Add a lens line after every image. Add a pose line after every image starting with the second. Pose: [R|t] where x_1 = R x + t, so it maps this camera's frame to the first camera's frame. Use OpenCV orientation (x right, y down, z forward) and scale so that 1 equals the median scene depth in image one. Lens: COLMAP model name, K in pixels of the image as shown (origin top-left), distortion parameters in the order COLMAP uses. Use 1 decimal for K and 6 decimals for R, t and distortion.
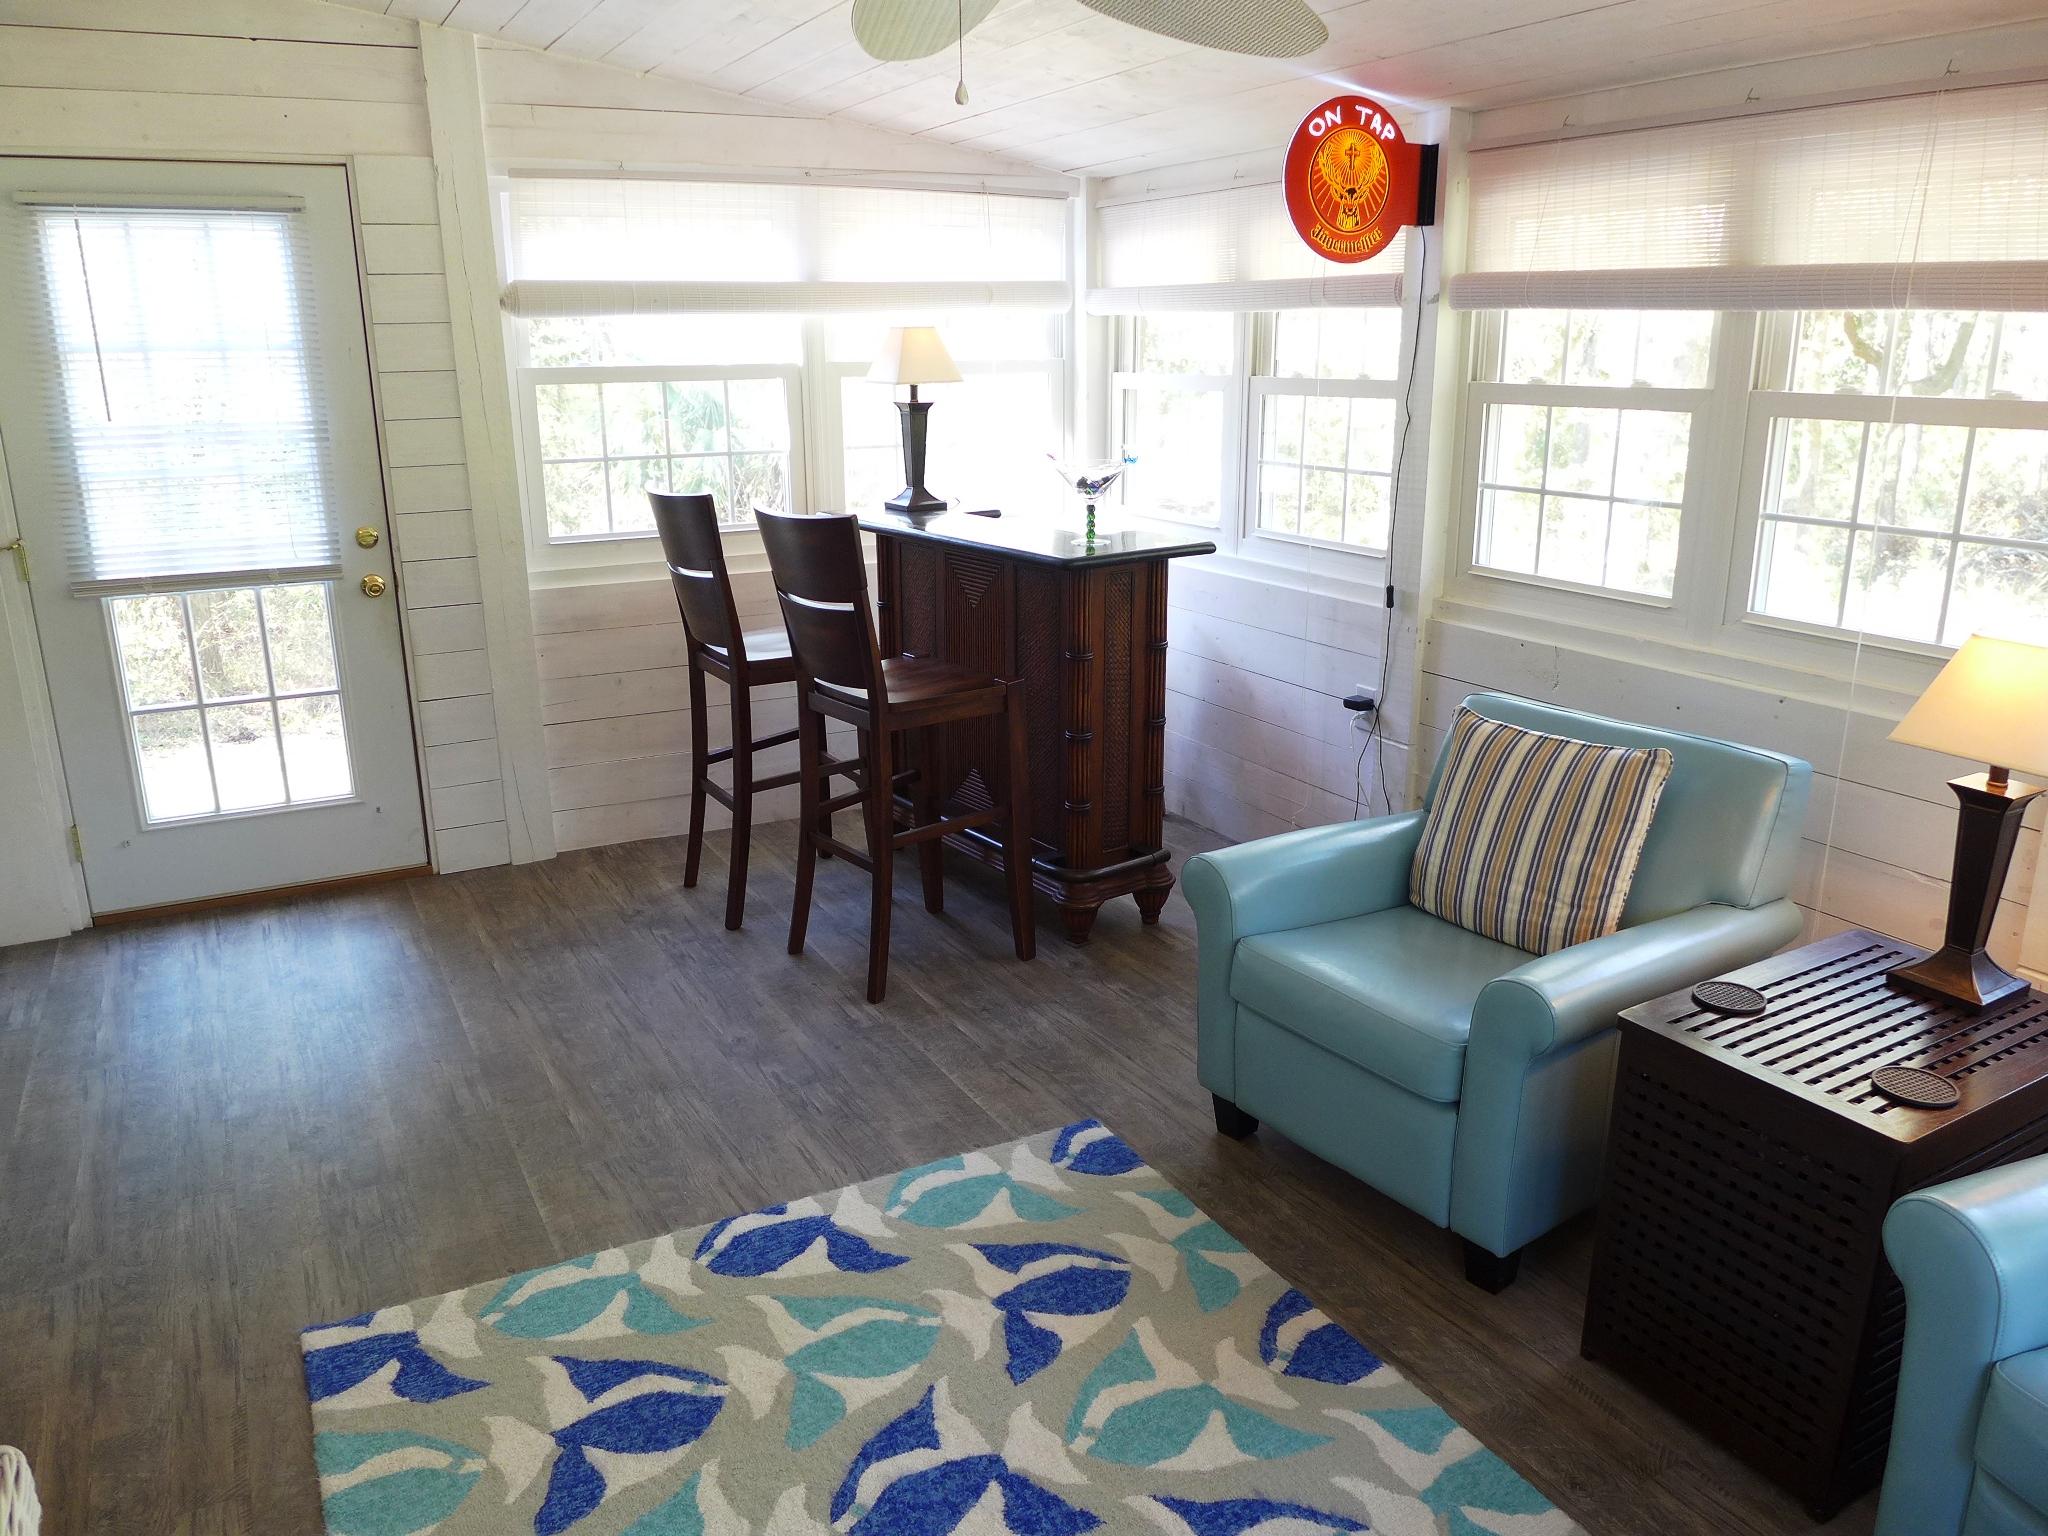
lens RADIAL K [[1476.2, 0, 999.7], [0, 1476.2, 808.2], [0, 0, 1]] dist [-0.031384, 0.002344]
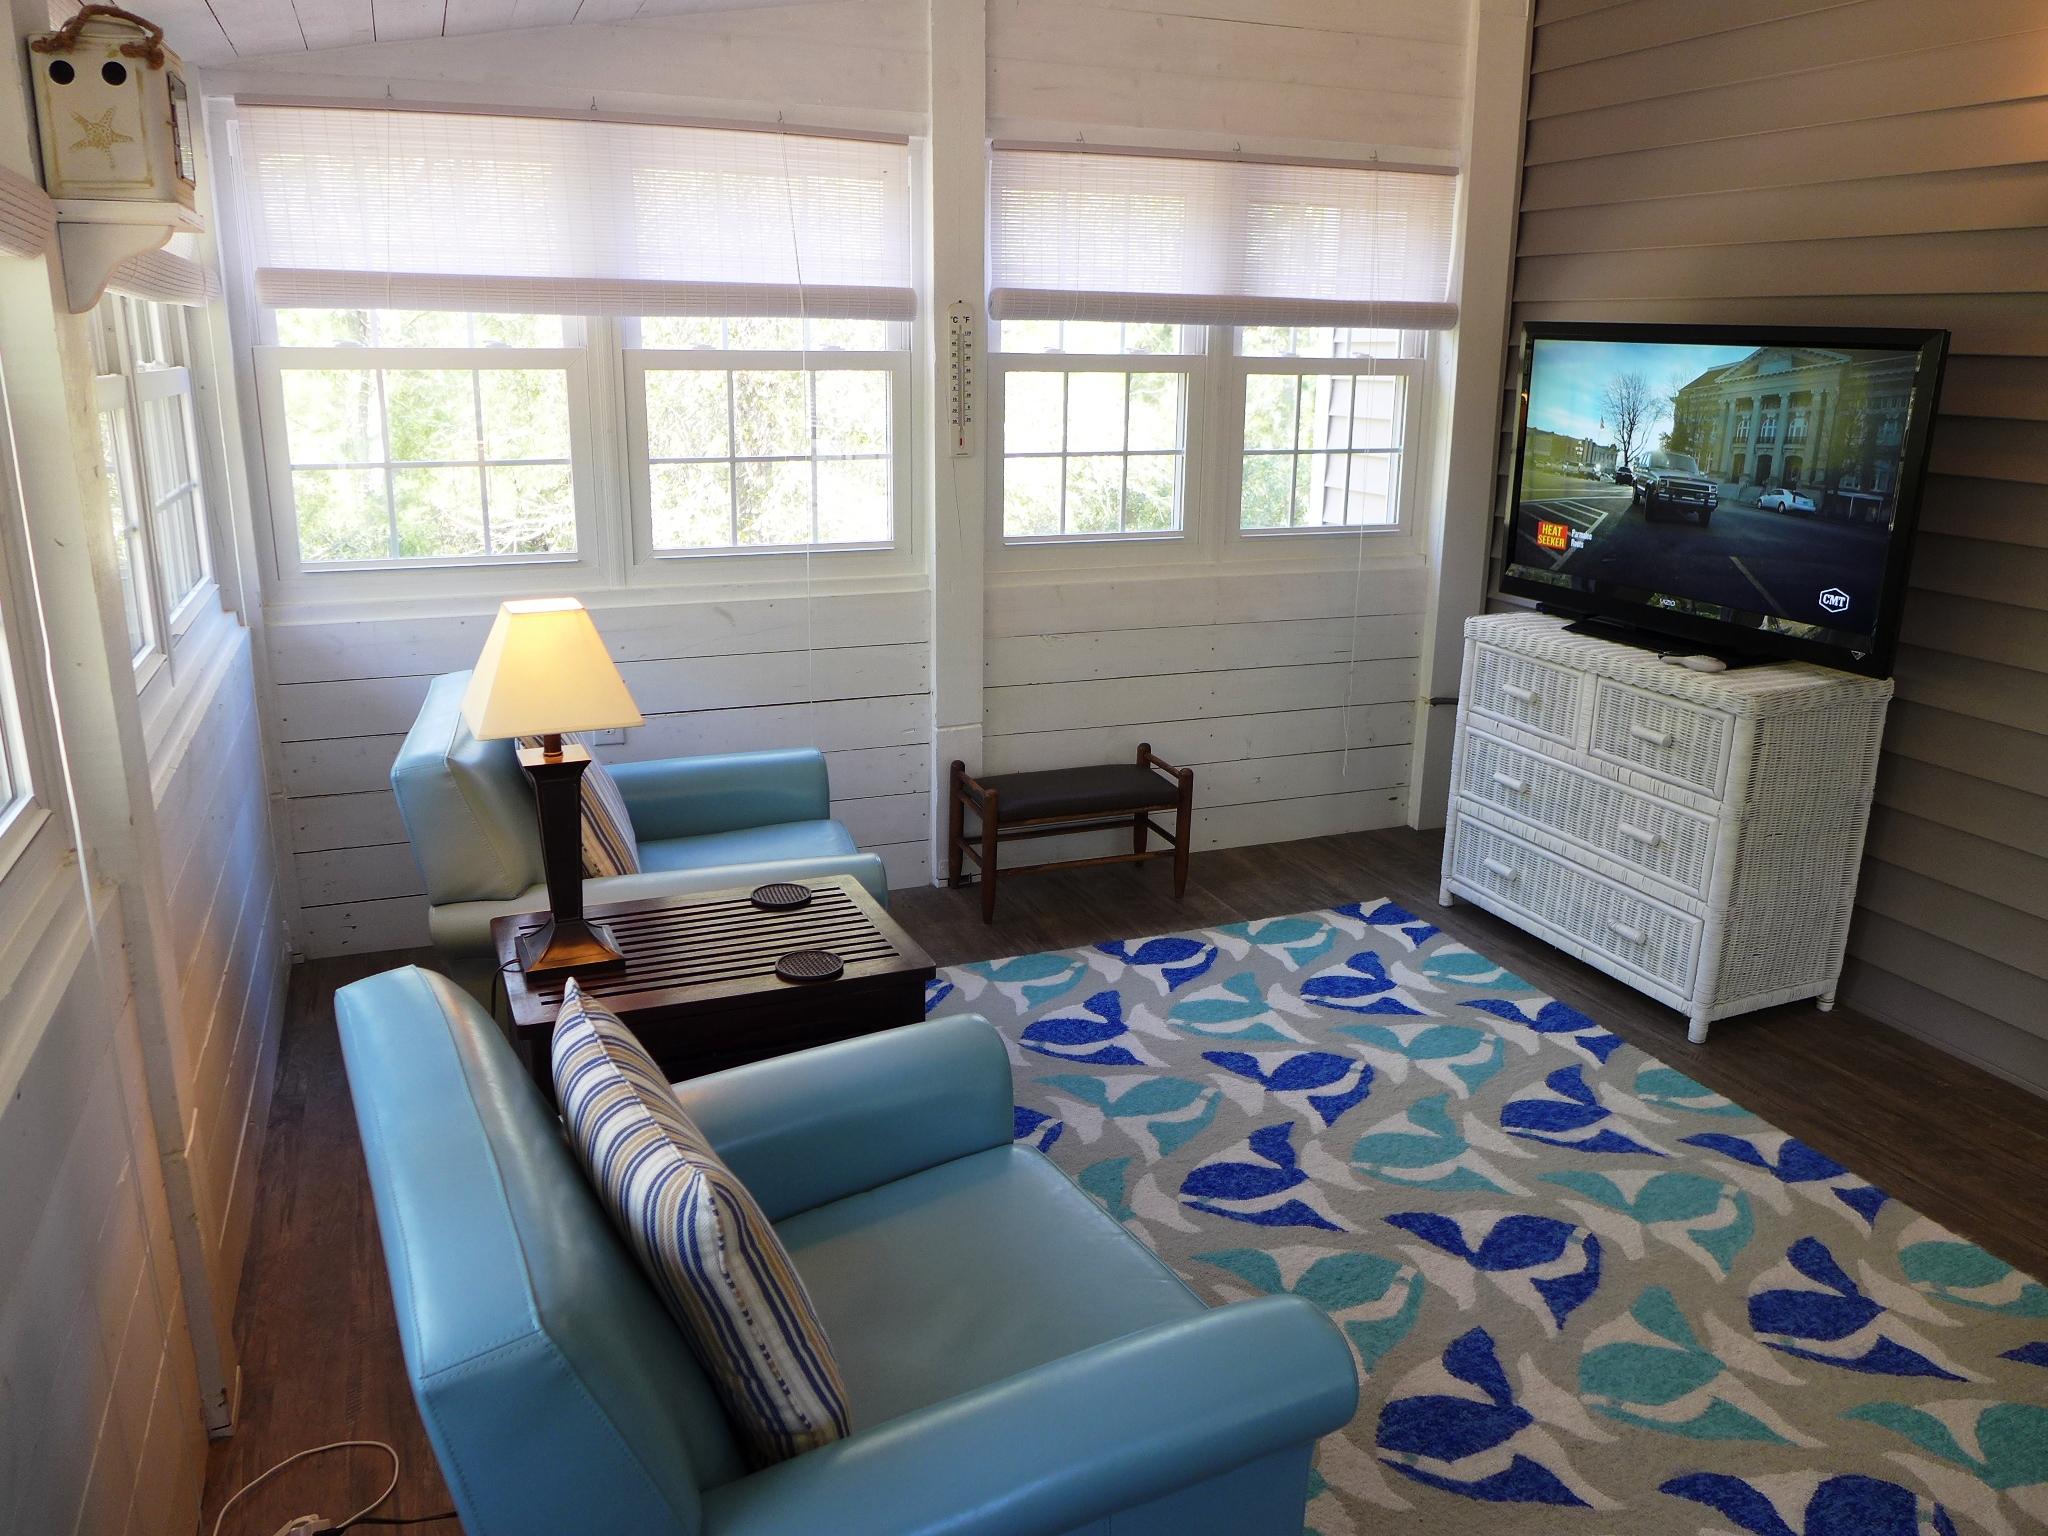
lens RADIAL K [[1476.2, 0, 1029.0], [0, 1476.2, 753.0], [0, 0, 1]] dist [-0.031384, 0.002344]
pose [[-0.995693, -0.034856, 0.085914, 0.246516], [0.017675, 0.838291, 0.544936, -0.507275], [-0.091015, 0.544107, -0.834064, 1.619520]]
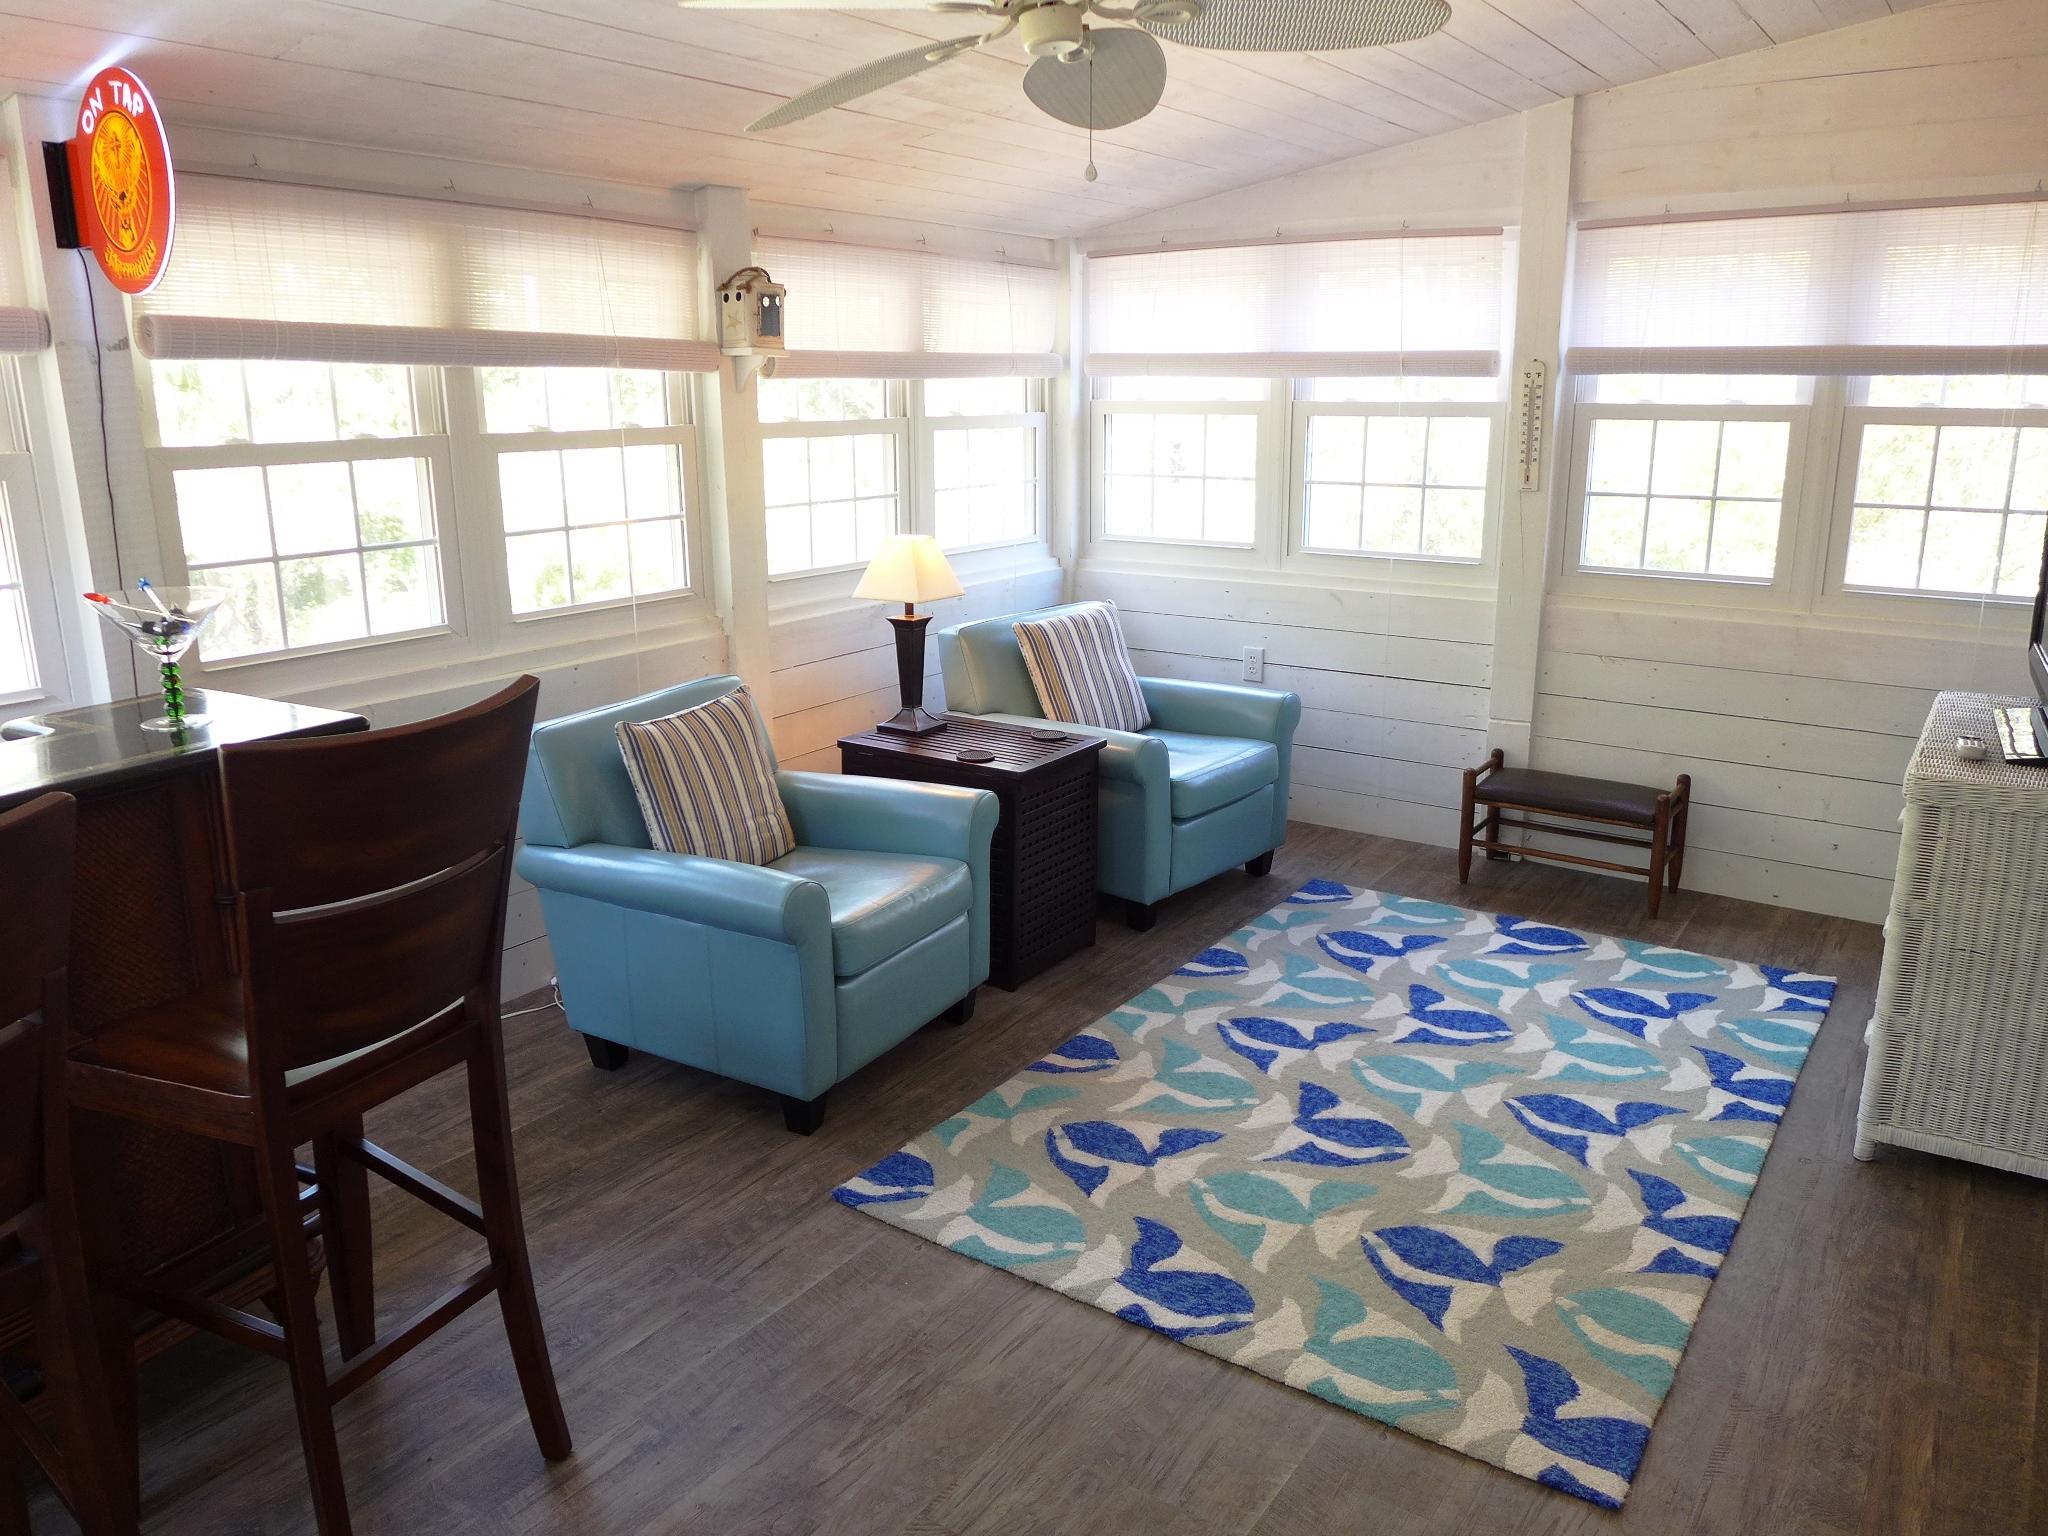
lens RADIAL K [[1476.2, 0, 1044.4], [0, 1476.2, 769.3], [0, 0, 1]] dist [-0.031384, 0.002344]
pose [[-0.464744, -0.217012, 0.858440, -0.985574], [0.271592, 0.887830, 0.371477, -0.454380], [-0.842764, 0.405787, -0.353675, 1.440445]]
